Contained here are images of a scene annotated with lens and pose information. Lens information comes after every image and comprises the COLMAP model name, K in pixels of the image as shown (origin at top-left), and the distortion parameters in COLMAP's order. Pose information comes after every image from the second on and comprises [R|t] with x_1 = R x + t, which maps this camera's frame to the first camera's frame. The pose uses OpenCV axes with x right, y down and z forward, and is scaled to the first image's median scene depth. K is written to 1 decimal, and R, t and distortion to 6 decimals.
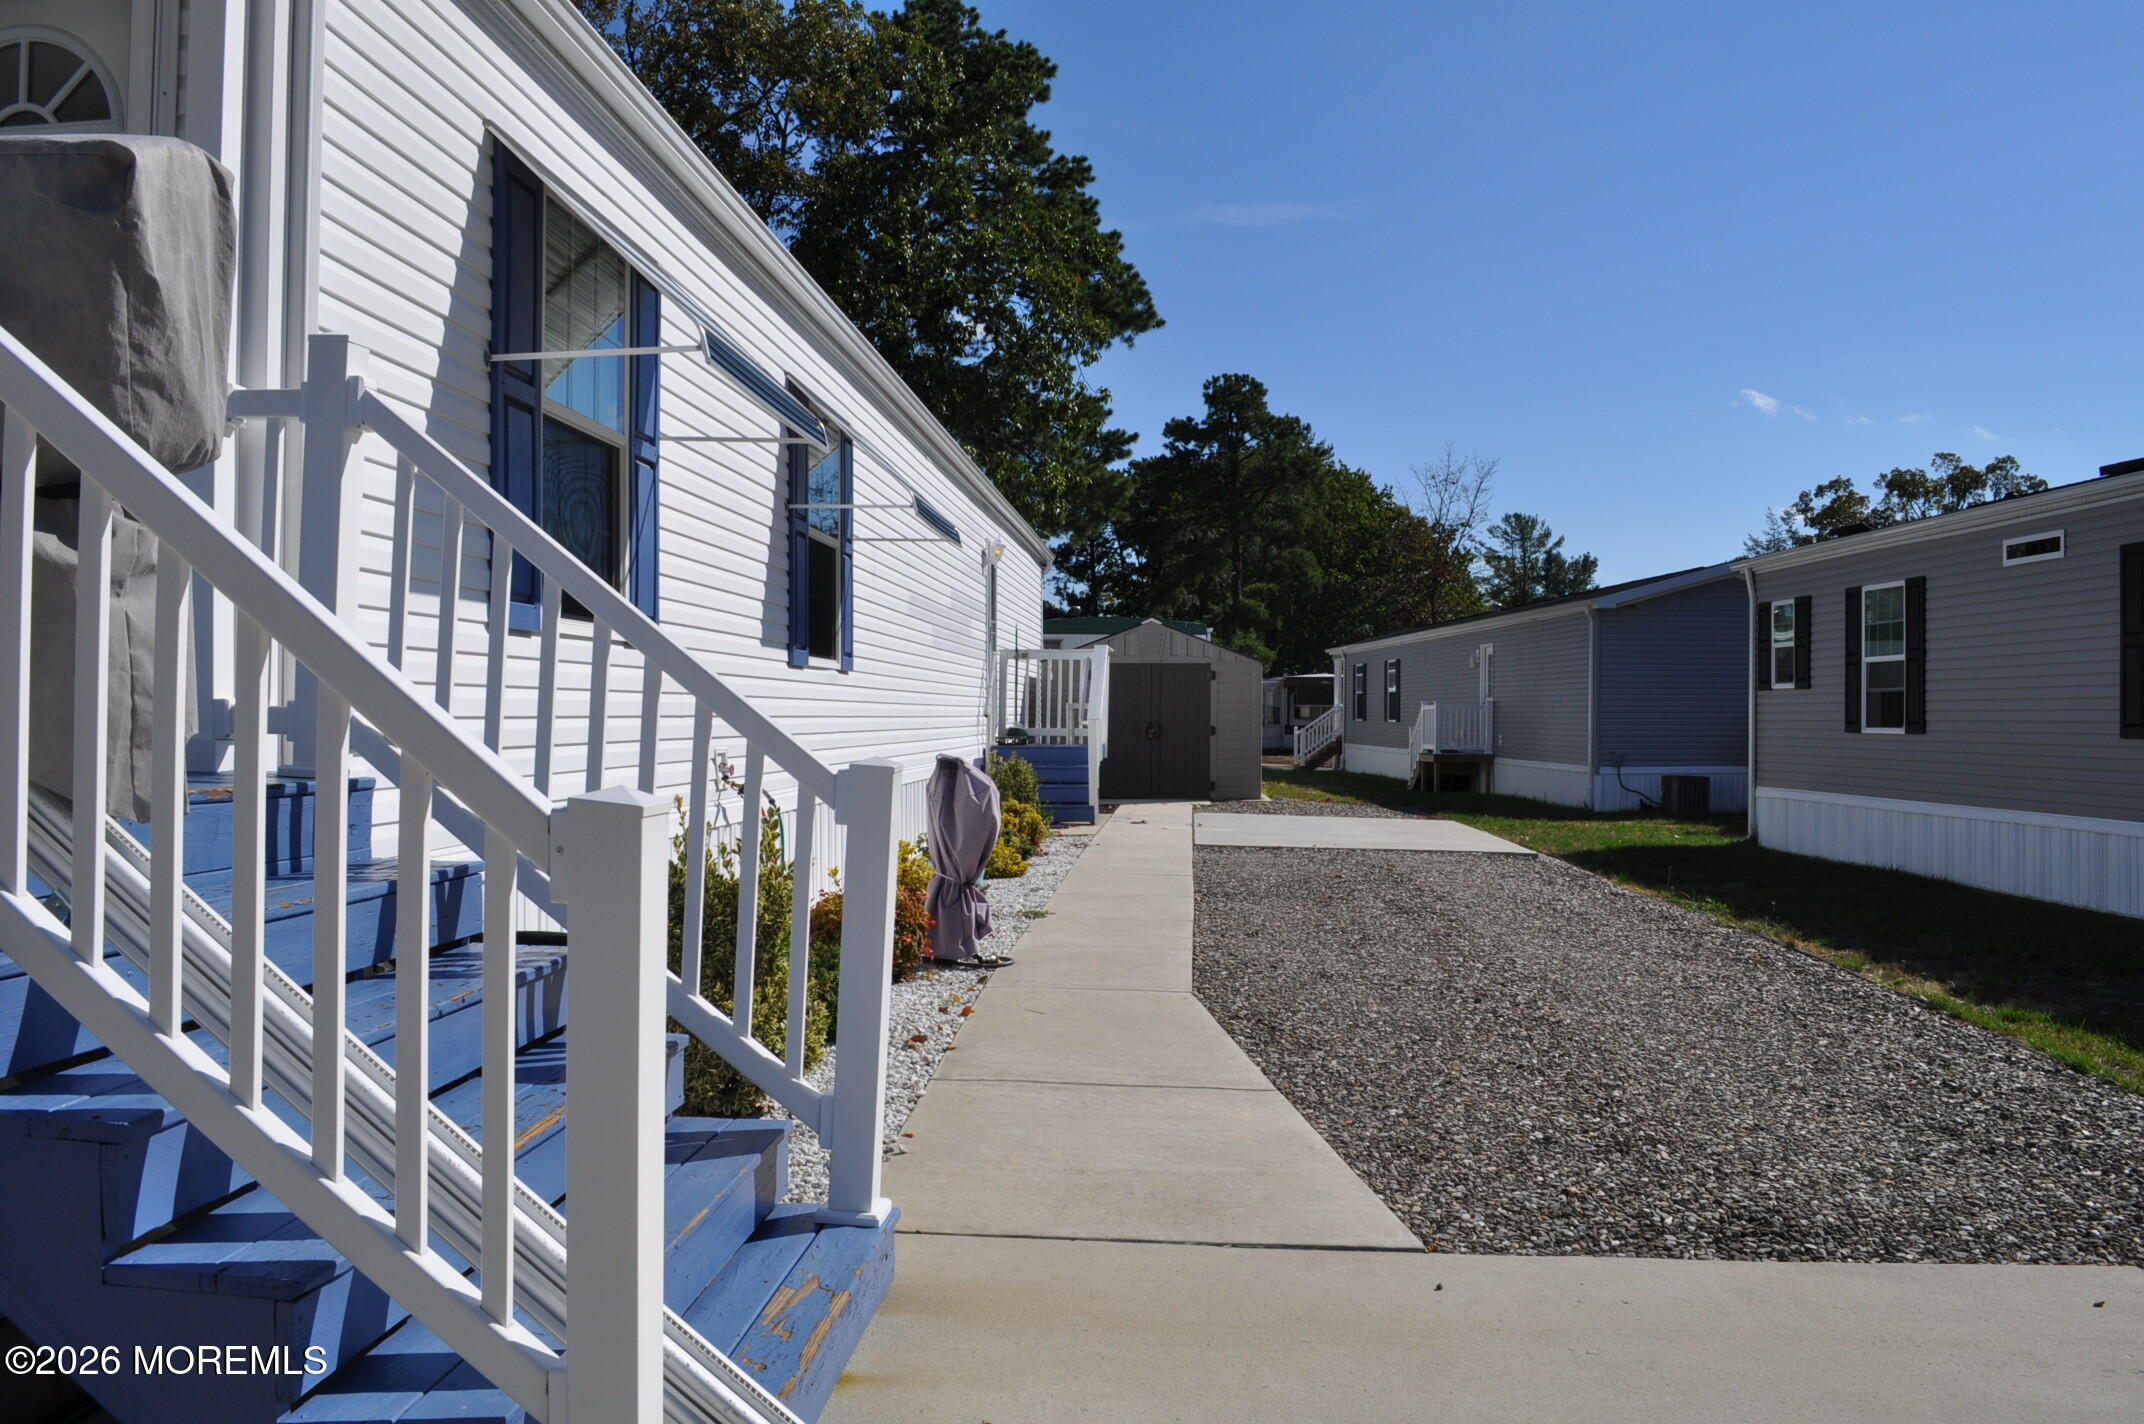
lens RADIAL K [[1692.1, 0, 1072.0], [0, 1692.1, 712.0], [0, 0, 1]] dist [-0.072916, -0.003355]
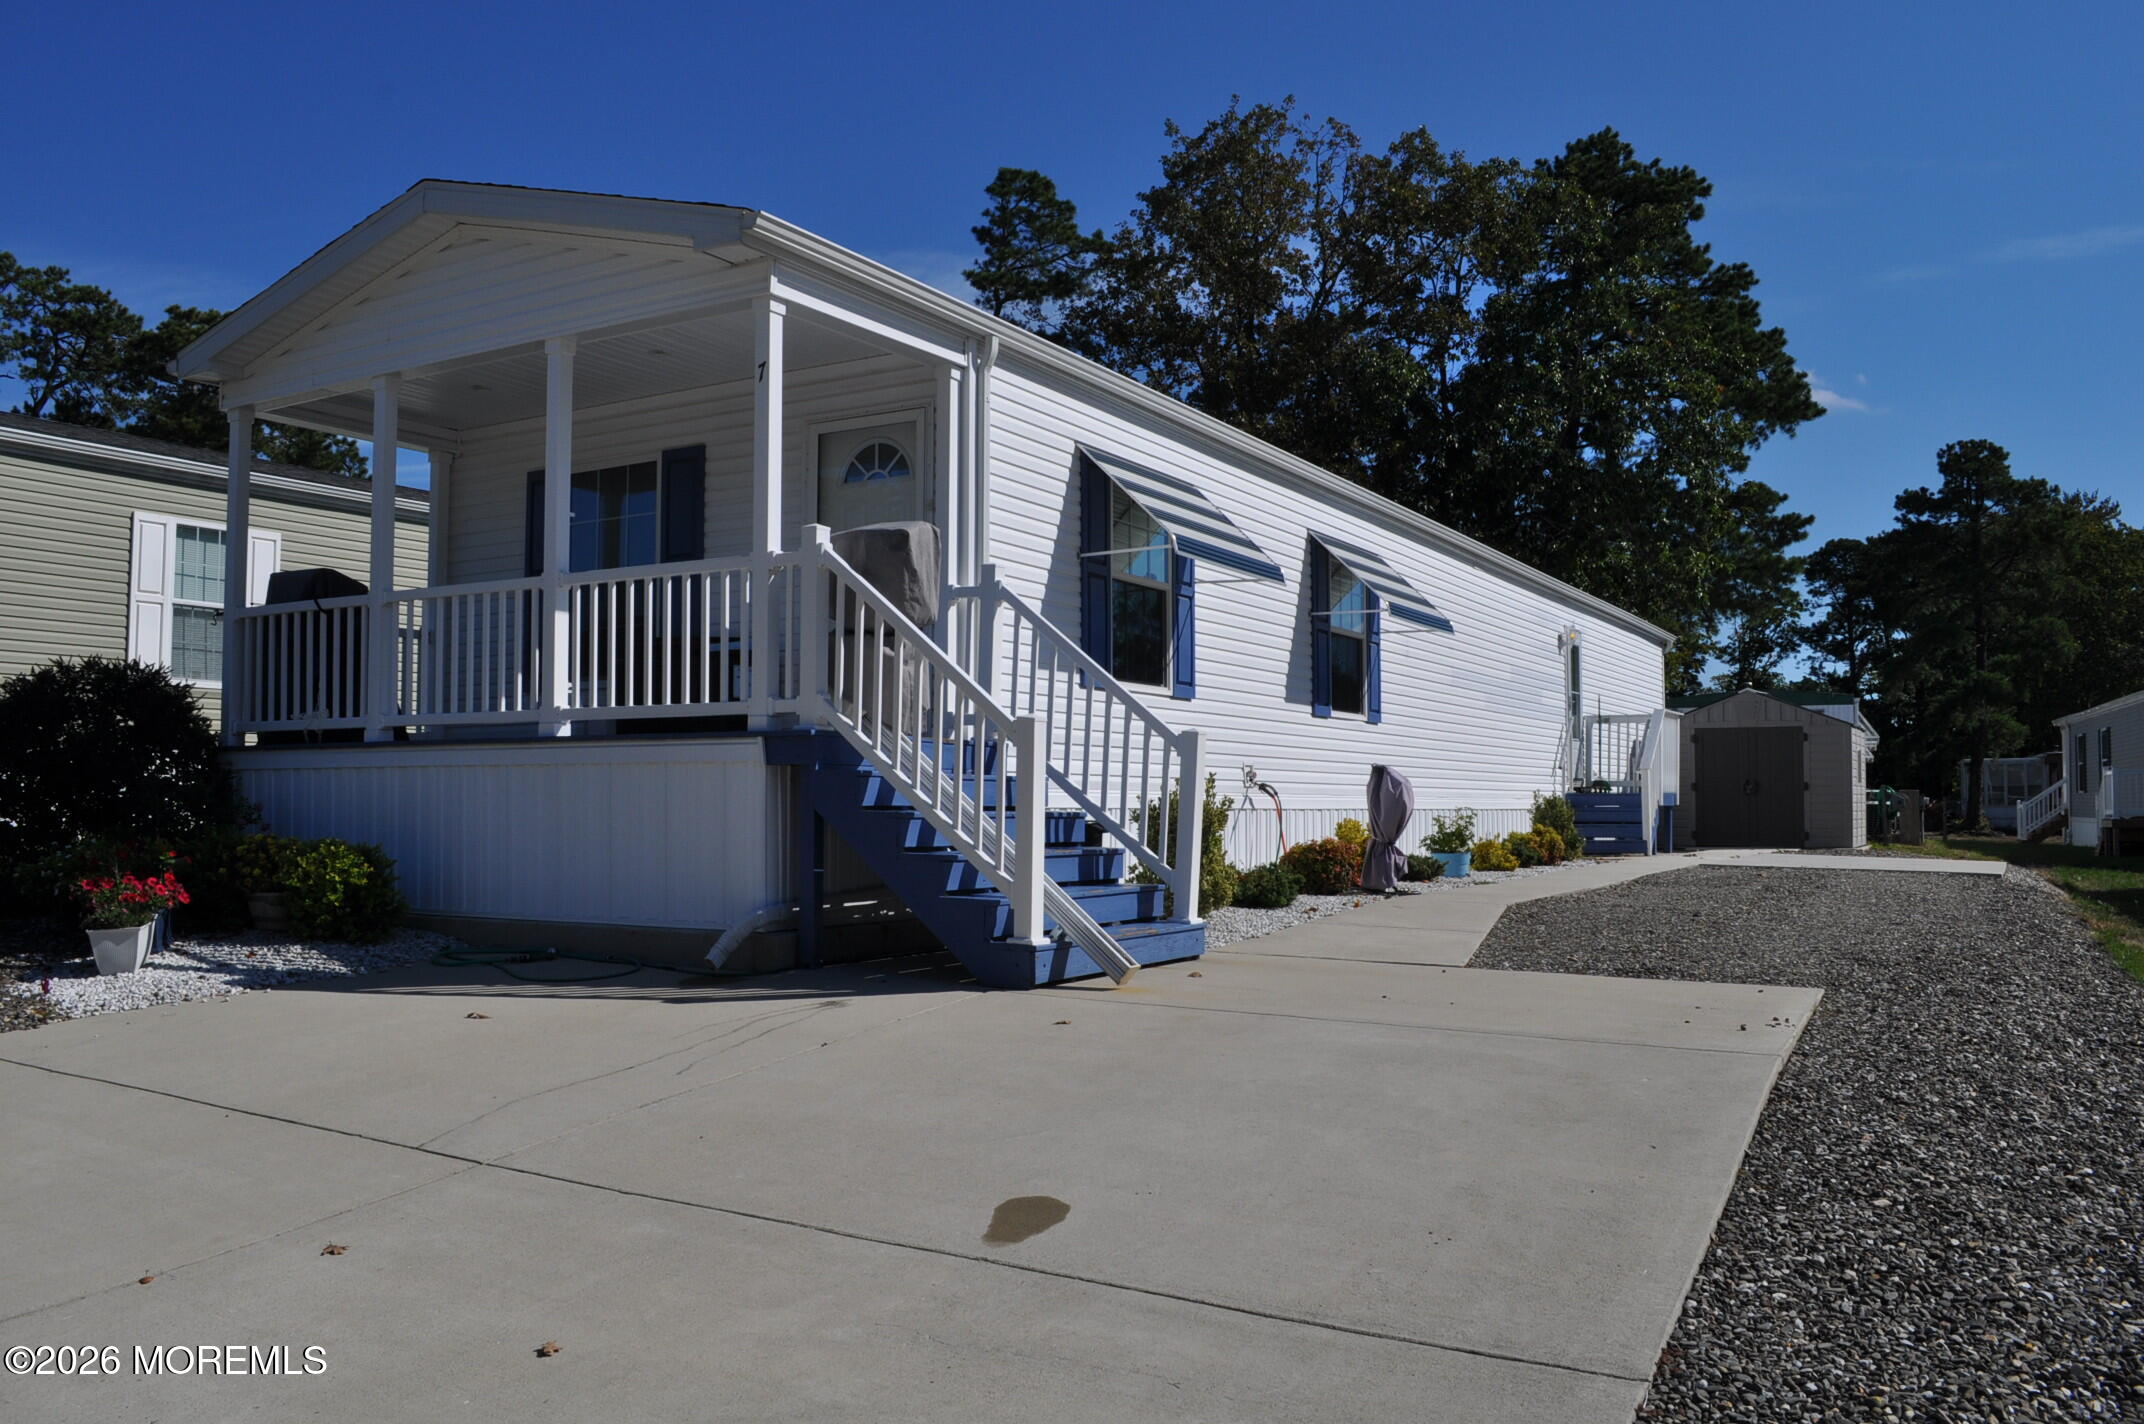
lens RADIAL K [[1686.9, 0, 1074.2], [0, 1686.9, 716.5], [0, 0, 1]] dist [-0.080512, 0.007731]
pose [[0.899379, -0.022717, -0.436580, 0.304550], [-0.000141, 0.998634, -0.052252, 0.052899], [0.437170, 0.047056, 0.898147, -0.478480]]
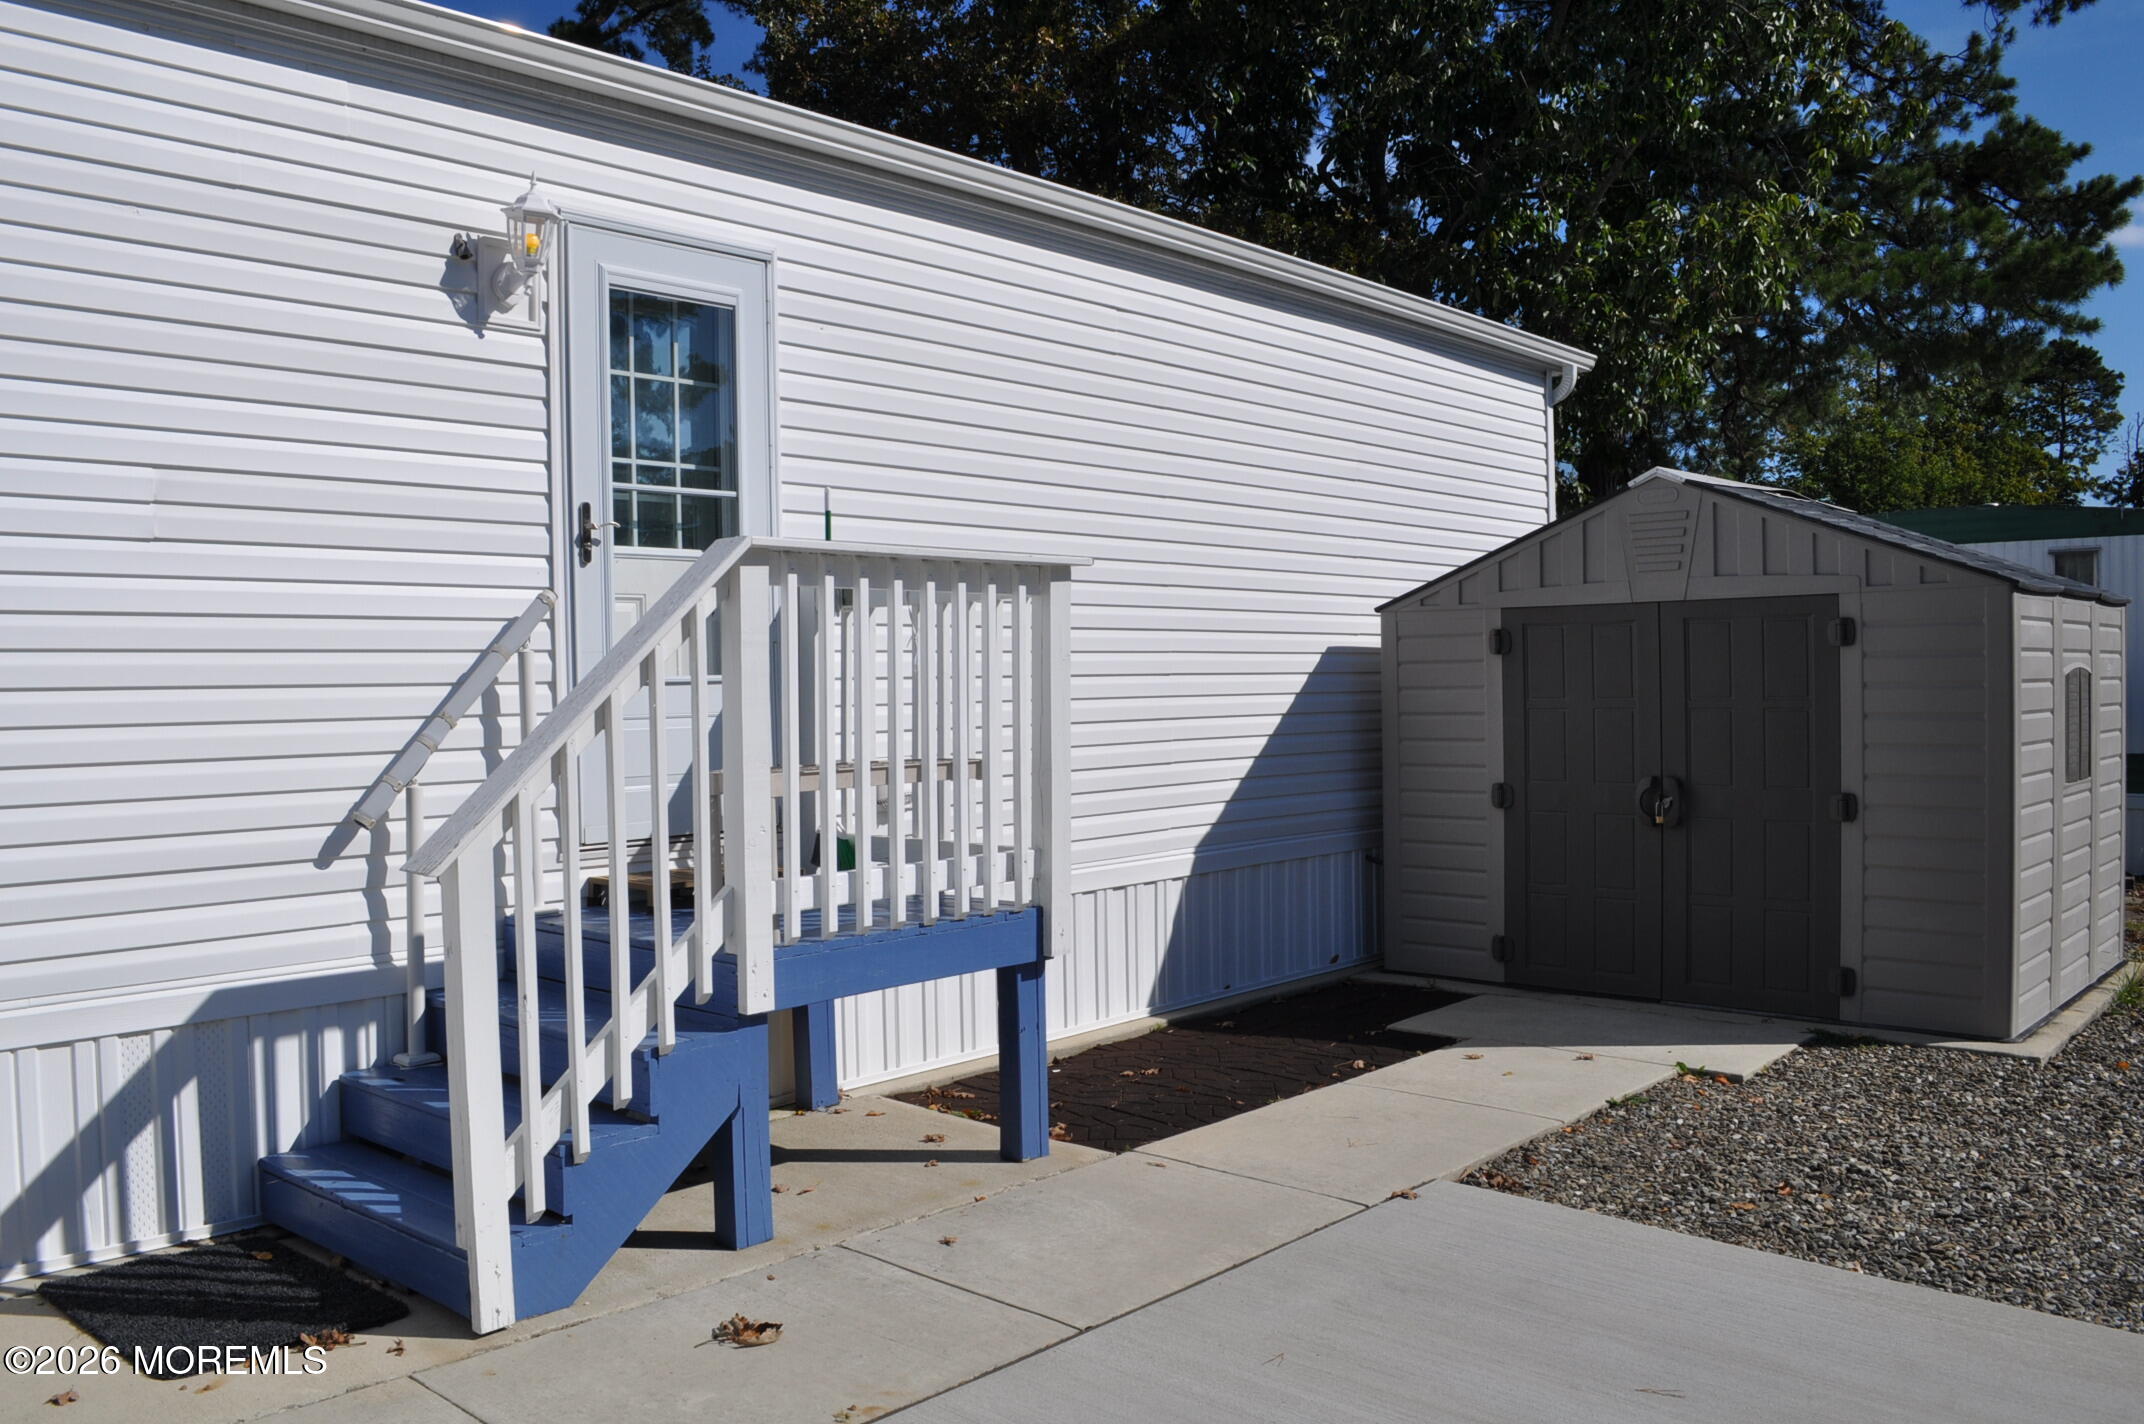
lens RADIAL K [[1686.9, 0, 1074.2], [0, 1686.9, 716.5], [0, 0, 1]] dist [-0.080512, 0.007731]
pose [[0.782661, -0.005361, -0.622425, 0.384699], [0.016640, 0.999786, 0.012313, -0.028590], [0.622226, -0.019994, 0.782582, 1.587500]]
